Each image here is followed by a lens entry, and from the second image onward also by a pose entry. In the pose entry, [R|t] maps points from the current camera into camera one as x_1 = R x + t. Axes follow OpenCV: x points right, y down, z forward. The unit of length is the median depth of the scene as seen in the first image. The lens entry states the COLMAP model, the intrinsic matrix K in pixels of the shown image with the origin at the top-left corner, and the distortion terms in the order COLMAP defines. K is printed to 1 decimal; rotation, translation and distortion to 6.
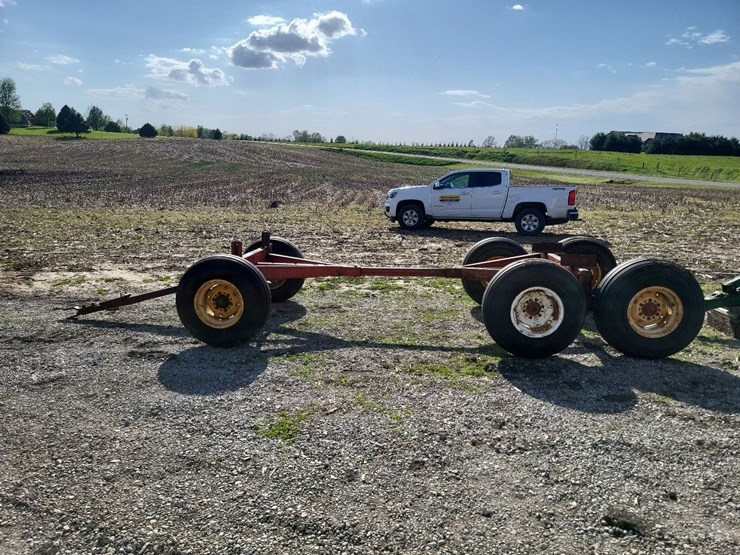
lens RADIAL K [[561.4, 0, 372.5], [0, 561.4, 280.9], [0, 0, 1]] dist [0.056624, -0.036110]
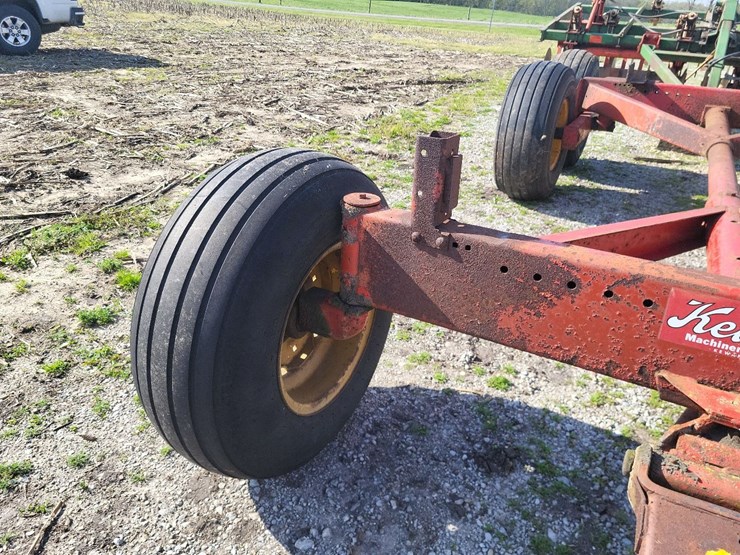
lens RADIAL K [[561.4, 0, 361.1], [0, 561.4, 263.7], [0, 0, 1]] dist [0.056624, -0.036110]
pose [[0.419300, -0.372923, 0.827717, -0.144370], [0.117926, 0.926384, 0.357639, -0.045921], [-0.900156, -0.052349, 0.432410, 0.373370]]
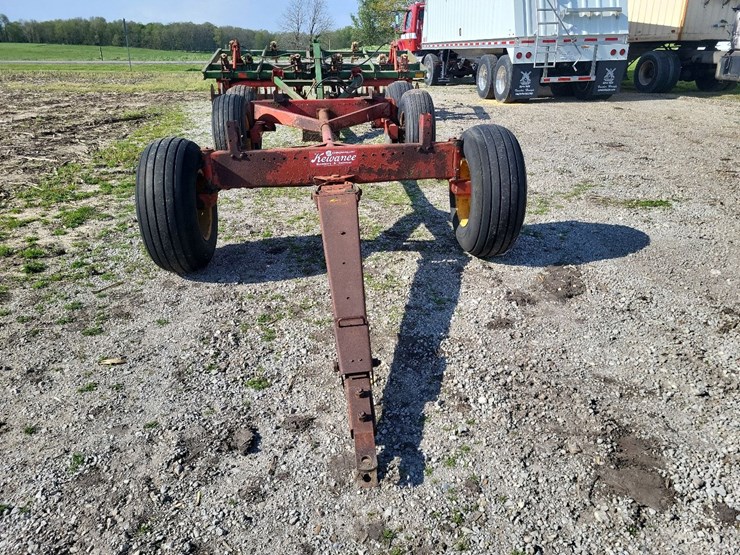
lens RADIAL K [[561.4, 0, 367.2], [0, 561.4, 272.4], [0, 0, 1]] dist [0.056624, -0.036110]
pose [[-0.164039, -0.379129, 0.910688, -0.310516], [0.185057, 0.894976, 0.405922, -0.061476], [-0.968940, 0.235116, -0.076650, 0.375769]]
